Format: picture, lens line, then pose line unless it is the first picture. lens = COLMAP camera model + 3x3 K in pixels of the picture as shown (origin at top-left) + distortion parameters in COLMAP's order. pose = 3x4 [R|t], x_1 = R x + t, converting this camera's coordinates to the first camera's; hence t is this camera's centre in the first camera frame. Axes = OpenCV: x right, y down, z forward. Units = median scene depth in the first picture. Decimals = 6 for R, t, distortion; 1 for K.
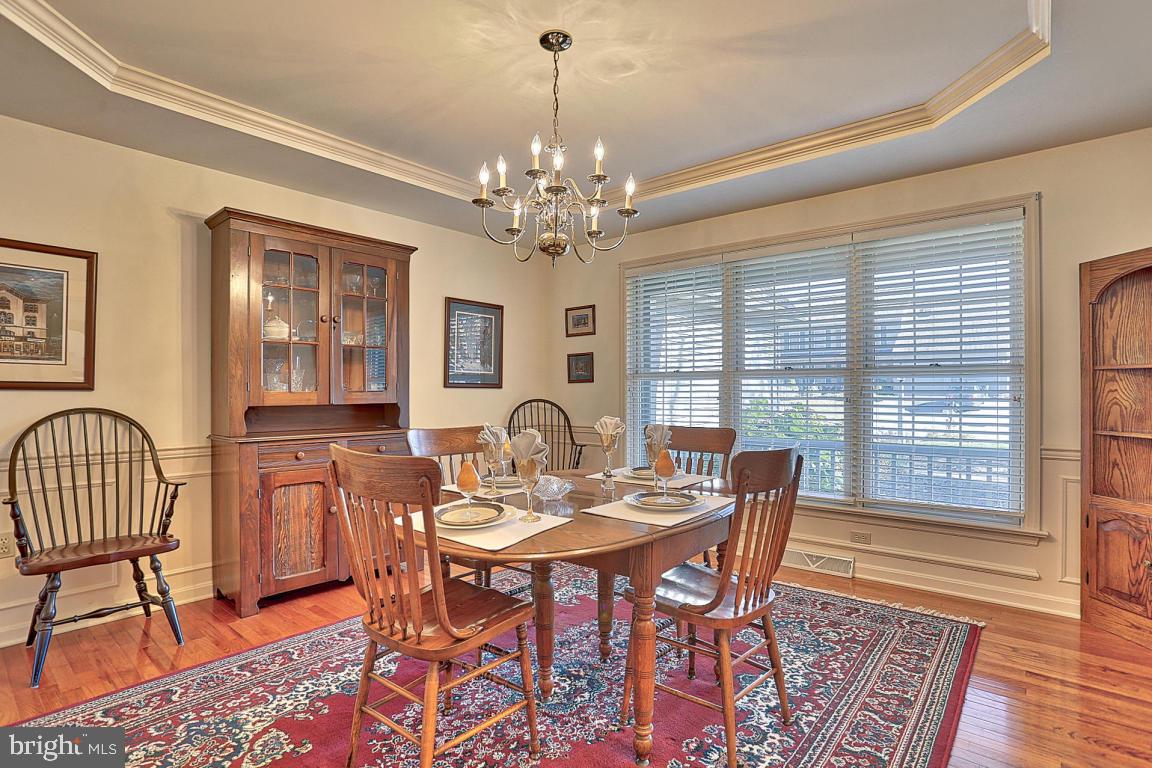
lens RADIAL K [[575.5, 0, 583.0], [0, 575.5, 388.5], [0, 0, 1]] dist [-0.077377, 0.031715]
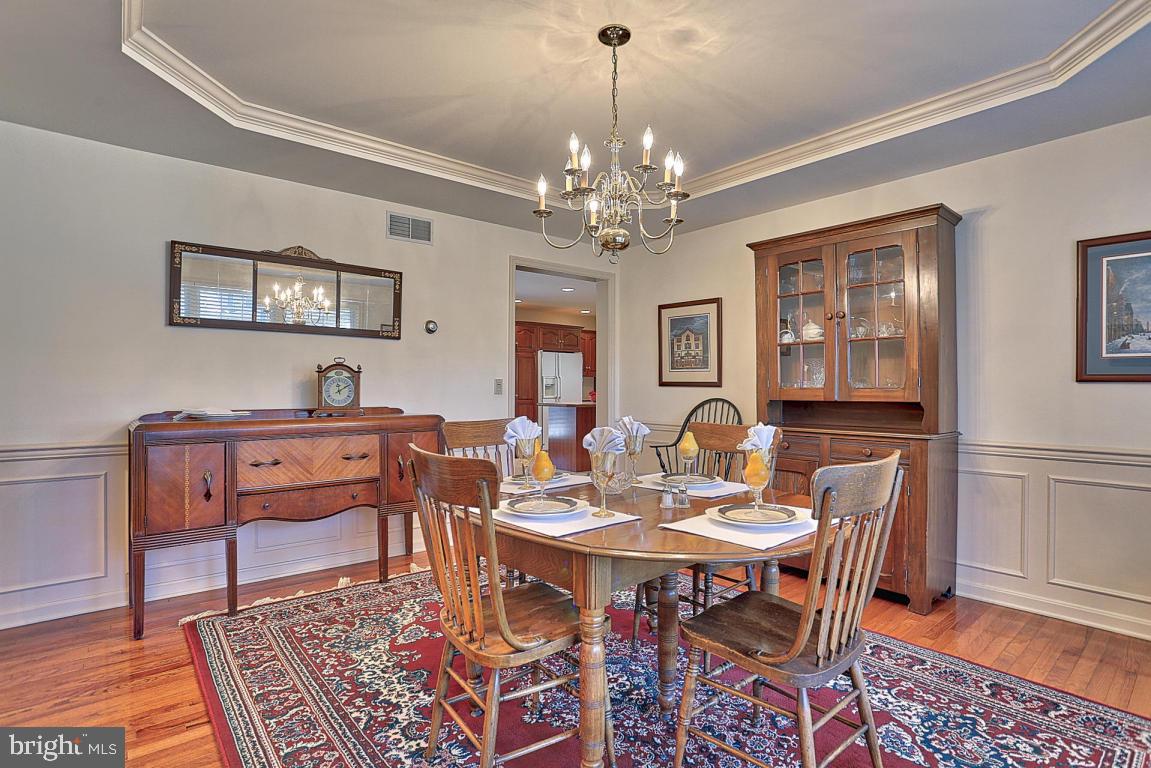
lens RADIAL K [[575.0, 0, 582.5], [0, 575.0, 388.5], [0, 0, 1]] dist [-0.077377, 0.031715]
pose [[-0.179115, 0.004144, -0.983819, 0.771282], [0.005313, 0.999981, 0.003245, 0.000478], [0.983814, -0.004646, -0.179134, 0.923737]]
